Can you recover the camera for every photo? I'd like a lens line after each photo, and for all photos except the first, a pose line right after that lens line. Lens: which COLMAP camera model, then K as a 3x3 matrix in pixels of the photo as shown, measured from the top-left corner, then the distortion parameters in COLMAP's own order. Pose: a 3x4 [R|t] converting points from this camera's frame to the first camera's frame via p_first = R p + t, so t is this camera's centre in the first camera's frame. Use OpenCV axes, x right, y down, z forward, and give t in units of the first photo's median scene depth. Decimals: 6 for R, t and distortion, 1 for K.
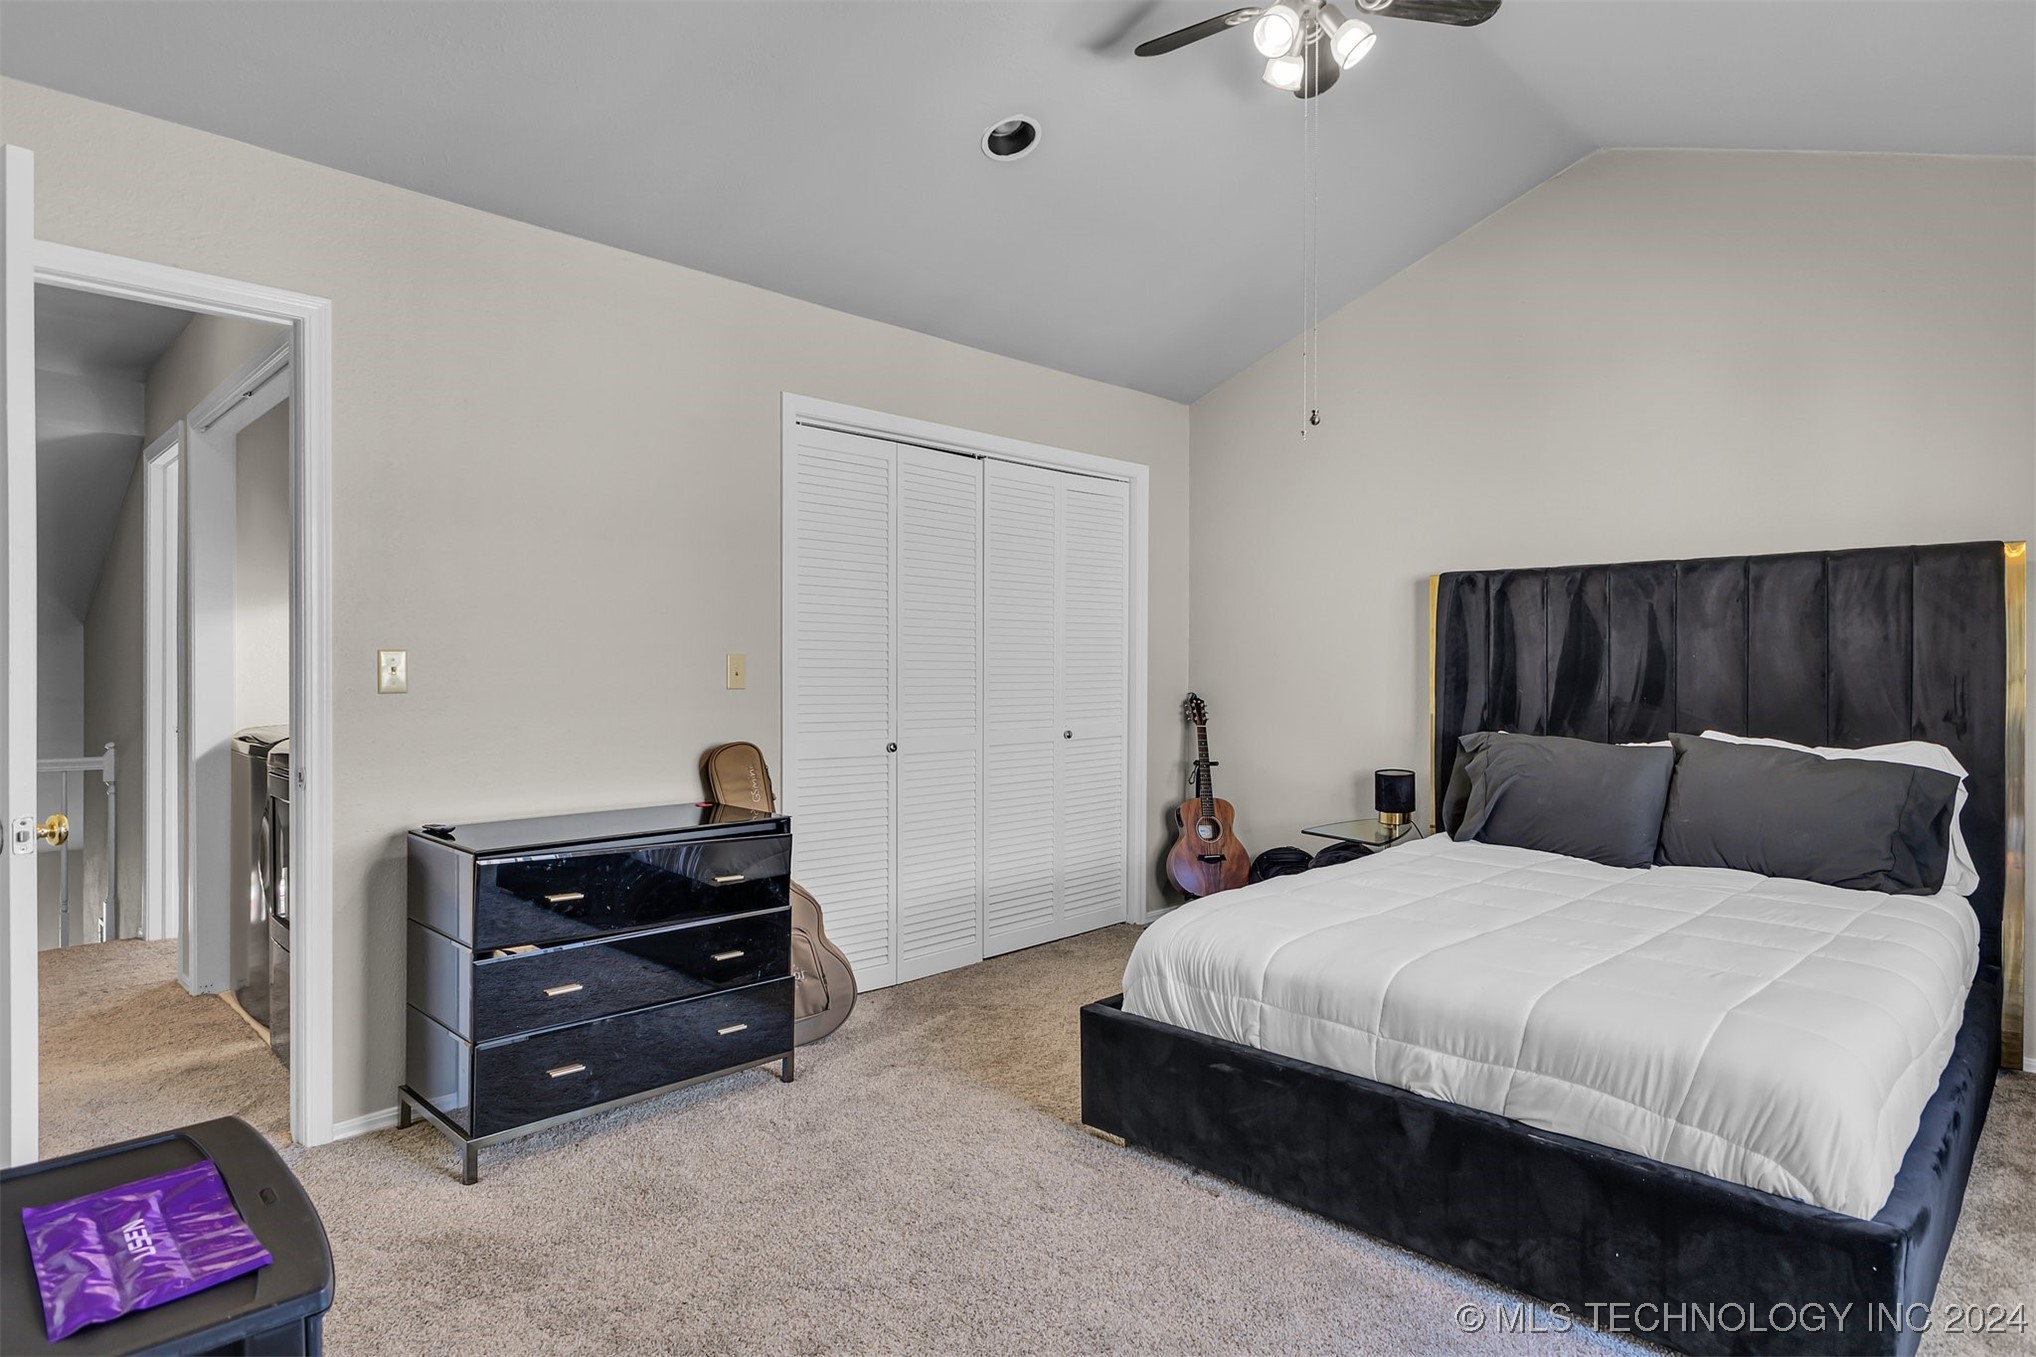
lens RADIAL K [[1121.5, 0, 1024.9], [0, 1121.5, 669.2], [0, 0, 1]] dist [0.005478, -0.004961]
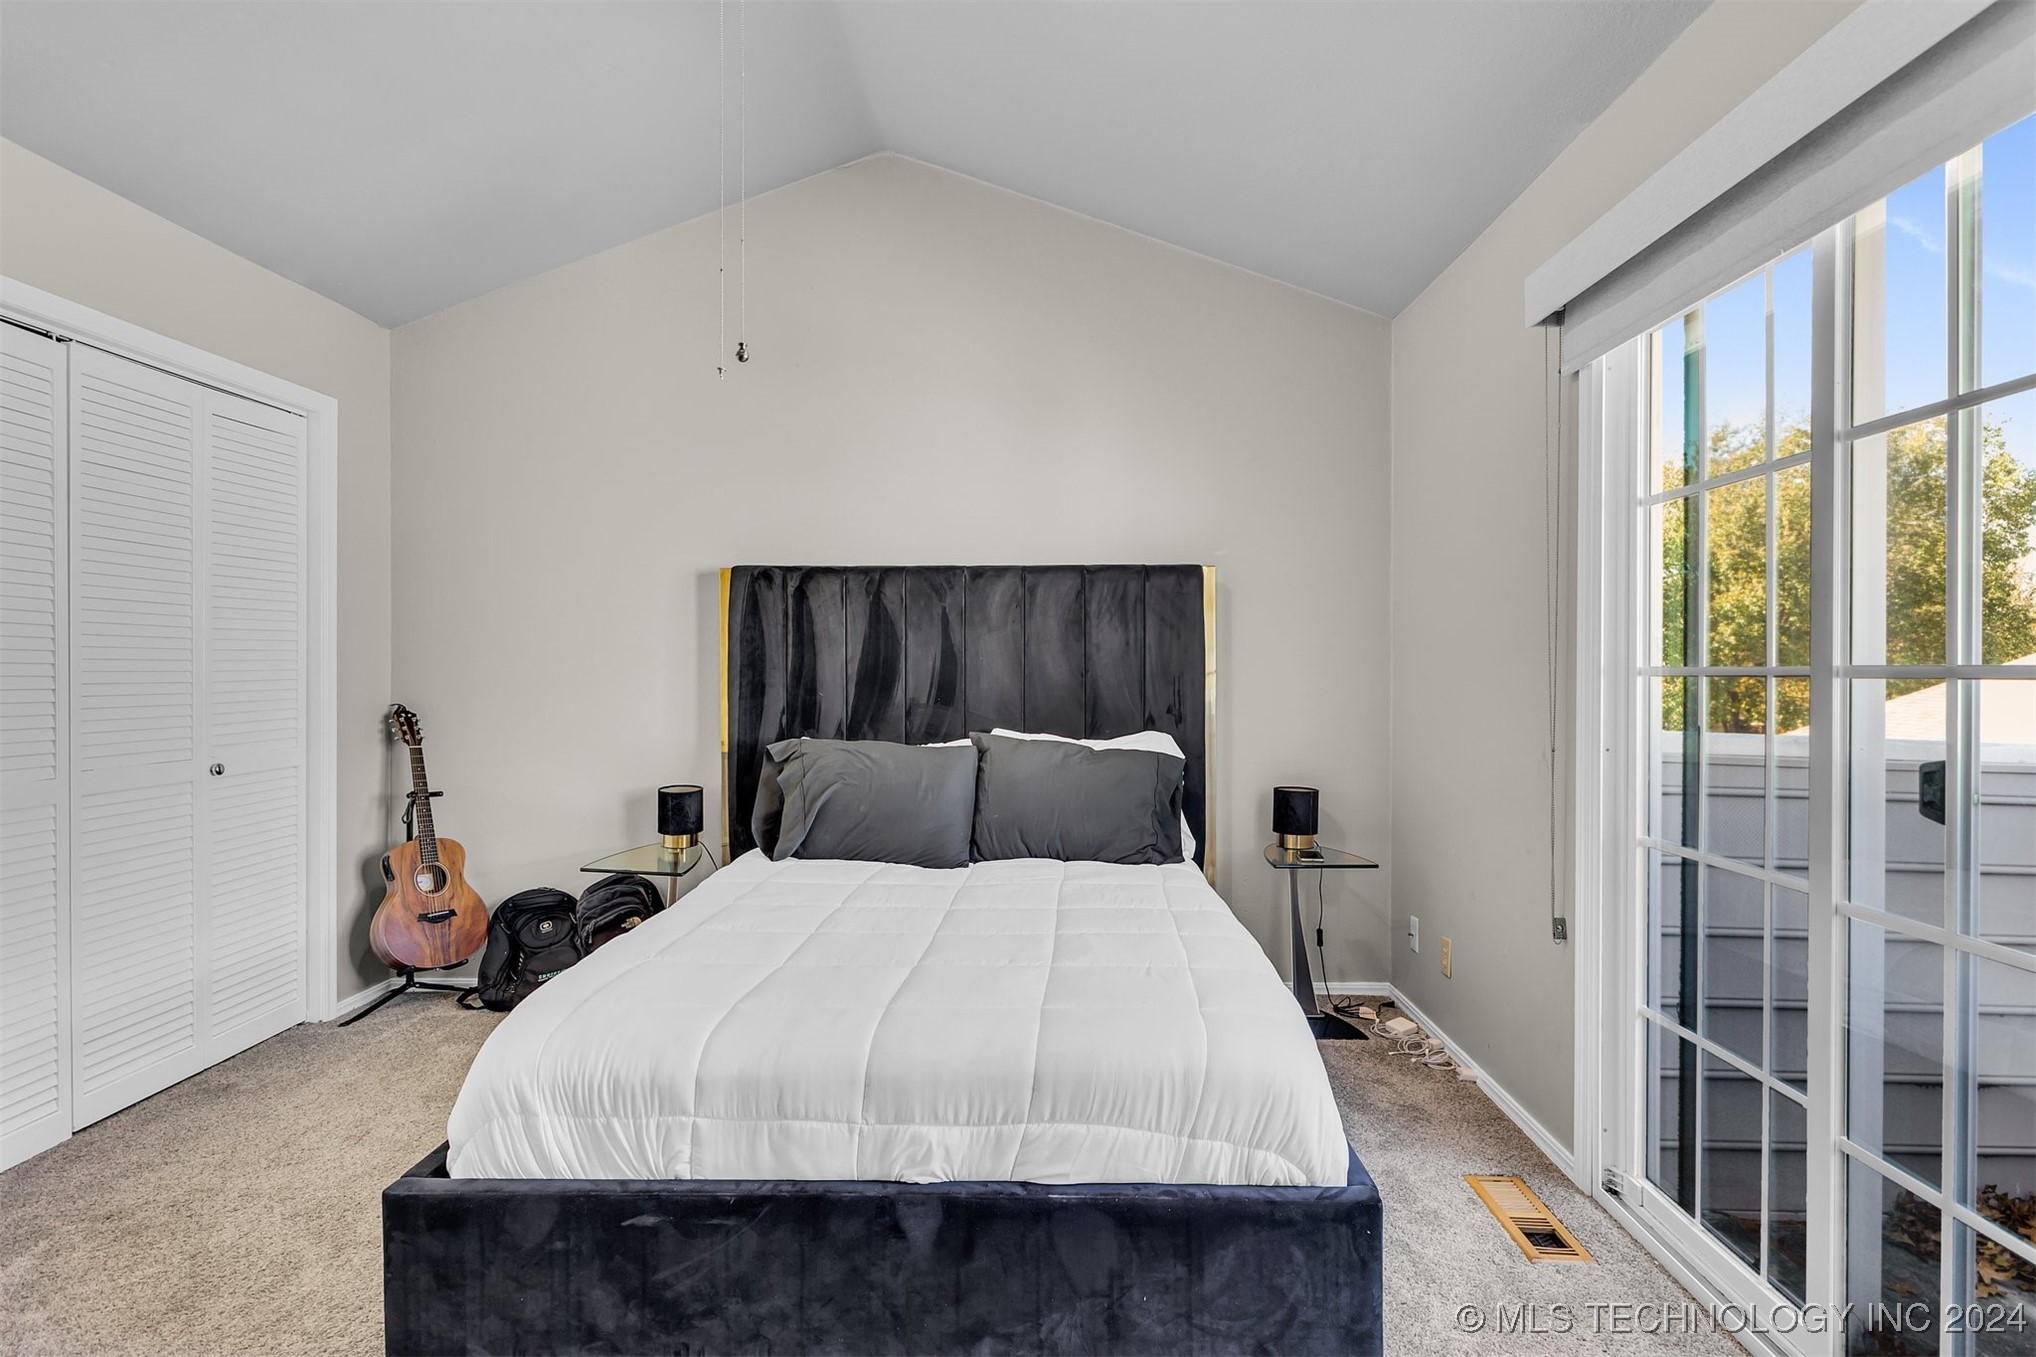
lens RADIAL K [[1121.5, 0, 1032.6], [0, 1121.5, 676.4], [0, 0, 1]] dist [0.005478, -0.004961]
pose [[0.727630, -0.006842, 0.685936, -0.098054], [0.004876, 0.999977, 0.004802, 0.000426], [-0.685953, -0.000149, 0.727646, 0.216030]]
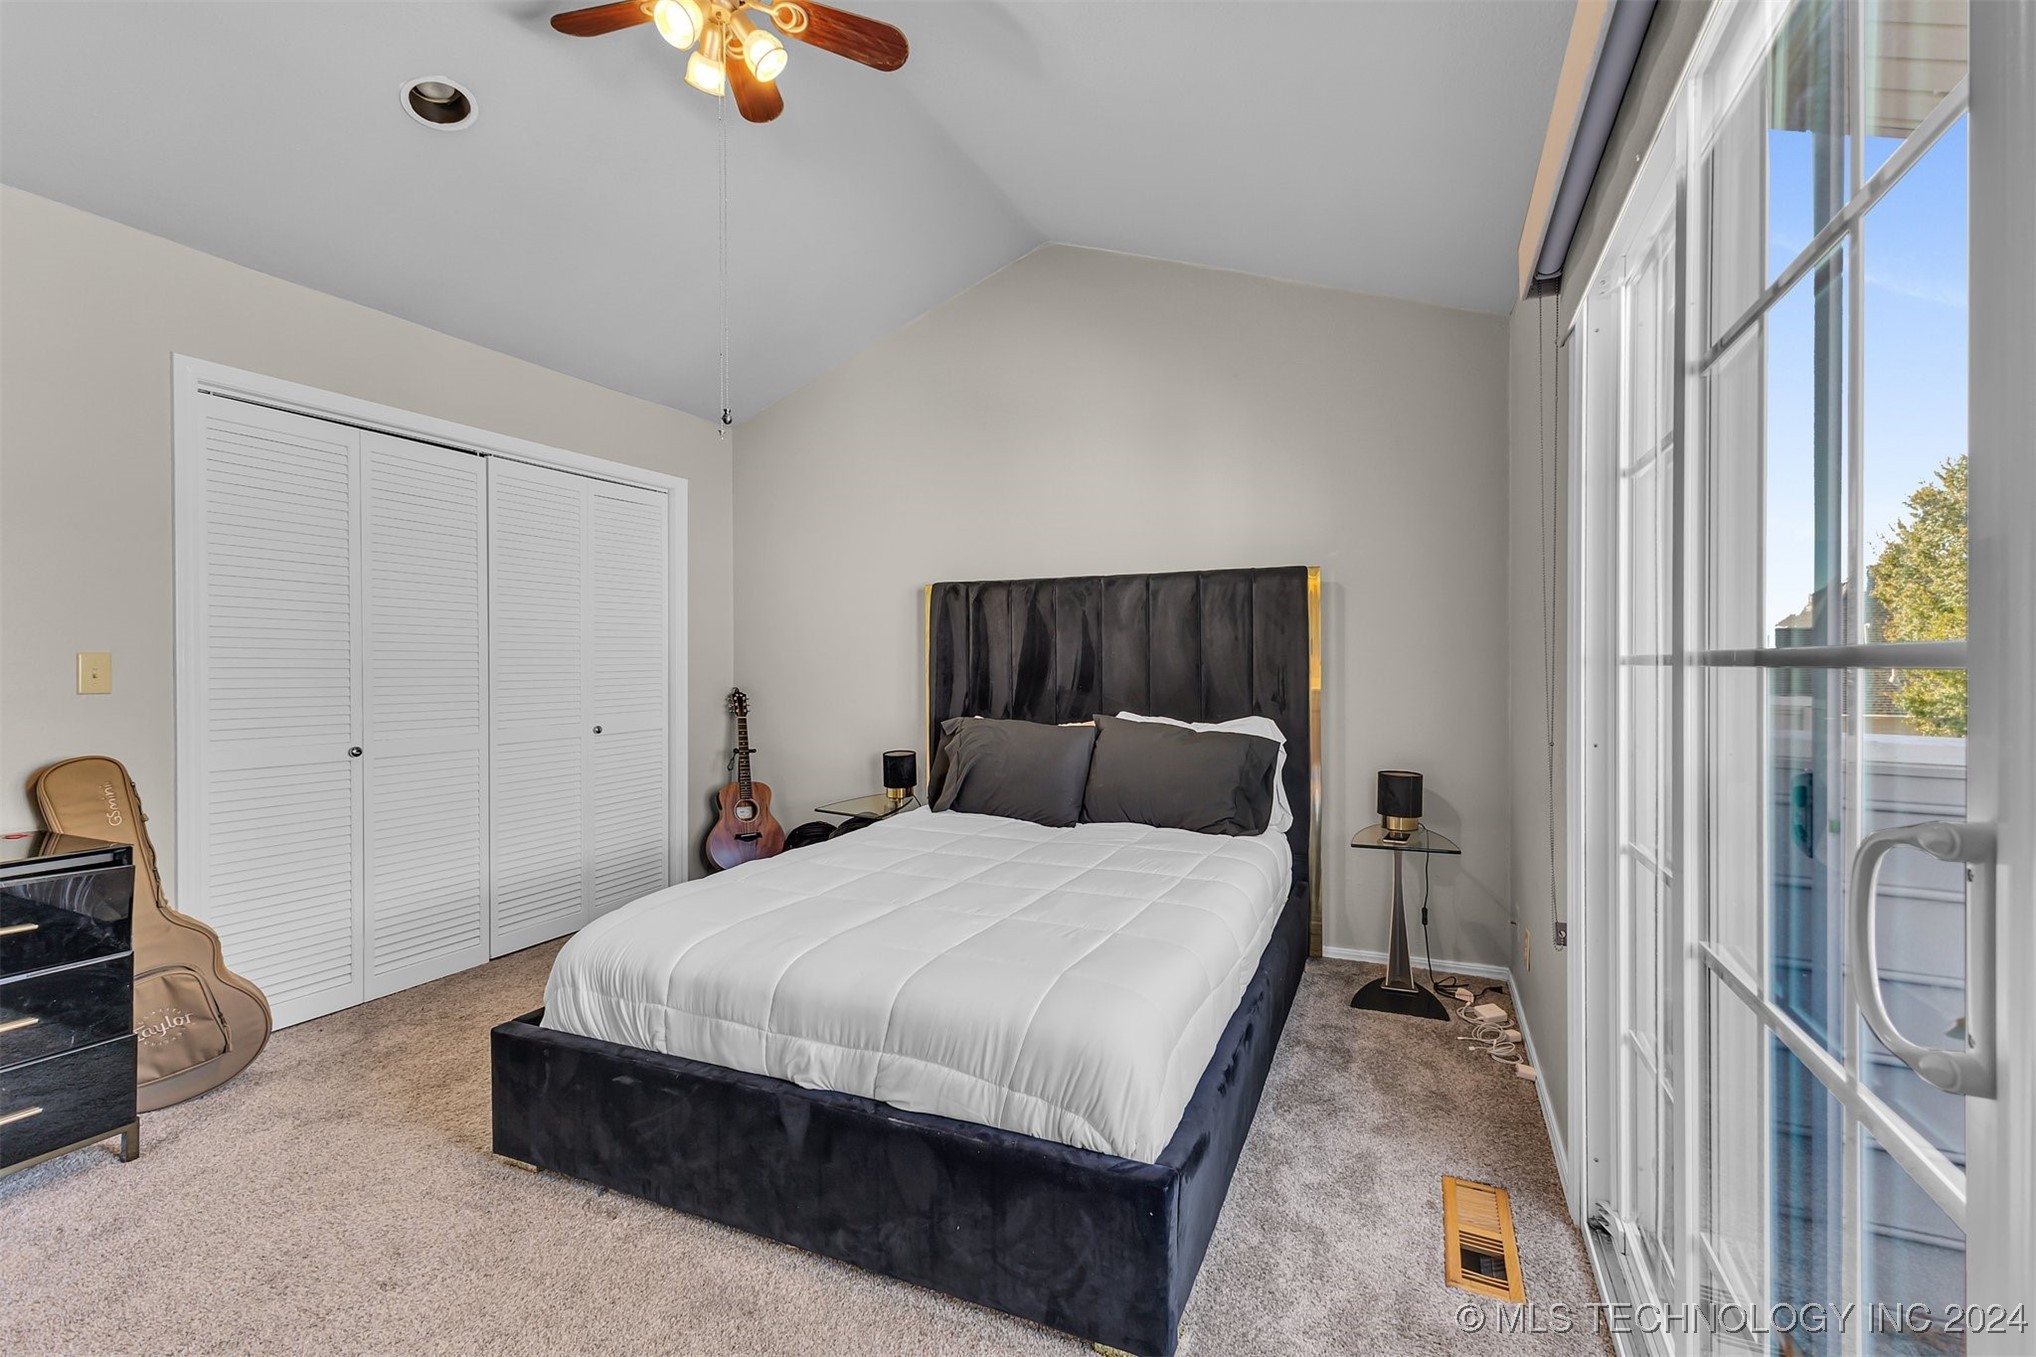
lens RADIAL K [[887.5, 0, 1035.8], [0, 887.5, 662.7], [0, 0, 1]] dist [0.009895, -0.001809]
pose [[0.932117, -0.006981, 0.362091, 0.167494], [0.008170, 0.999965, -0.001752, 0.000995], [-0.362066, 0.004592, 0.932141, 0.114543]]
